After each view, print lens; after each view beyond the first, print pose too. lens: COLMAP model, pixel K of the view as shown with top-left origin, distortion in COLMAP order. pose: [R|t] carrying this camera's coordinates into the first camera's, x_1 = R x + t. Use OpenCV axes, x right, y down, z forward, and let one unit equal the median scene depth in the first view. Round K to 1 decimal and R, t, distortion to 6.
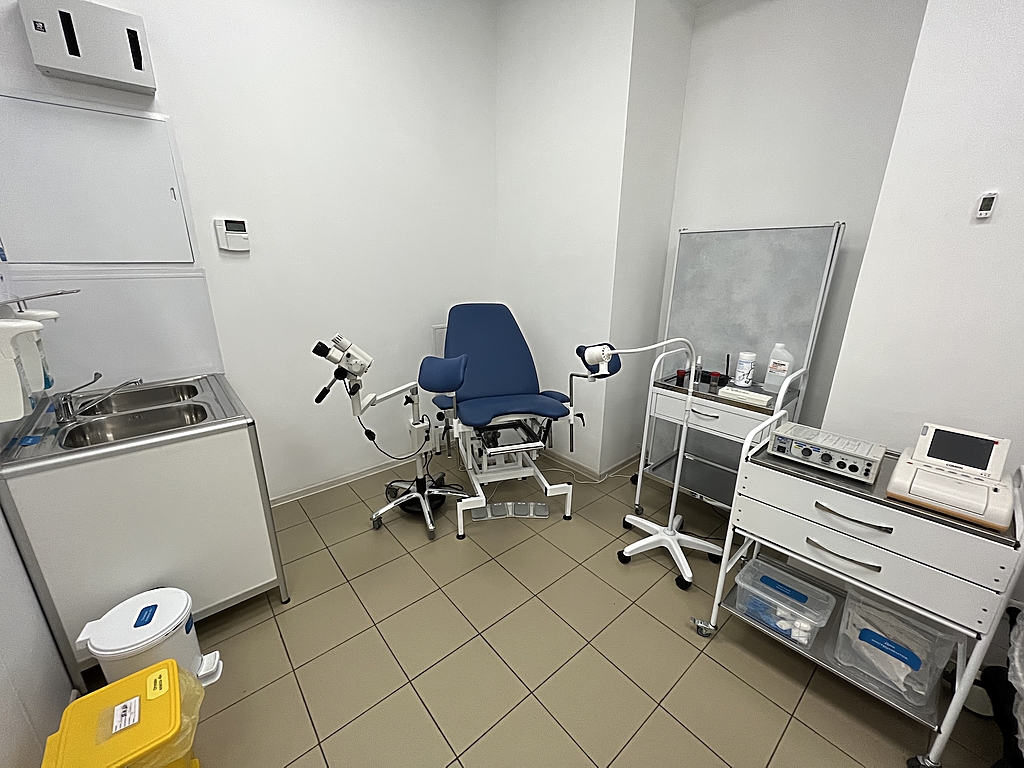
lens RADIAL K [[409.4, 0, 513.5], [0, 409.4, 383.5], [0, 0, 1]] dist [-0.002697, -0.000232]
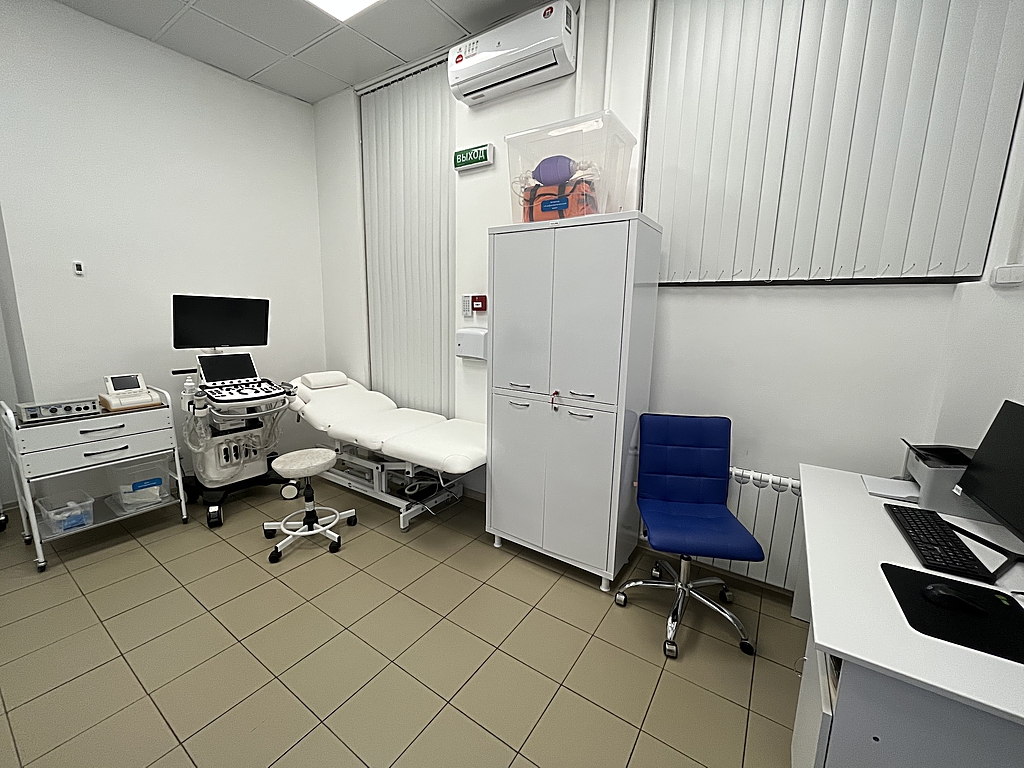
lens RADIAL K [[409.4, 0, 513.5], [0, 409.4, 383.3], [0, 0, 1]] dist [-0.002697, -0.000232]
pose [[-0.264174, -0.179360, 0.947651, -1.316034], [0.247634, 0.937003, 0.246377, 0.127621], [-0.932142, 0.299758, -0.203117, -0.404884]]
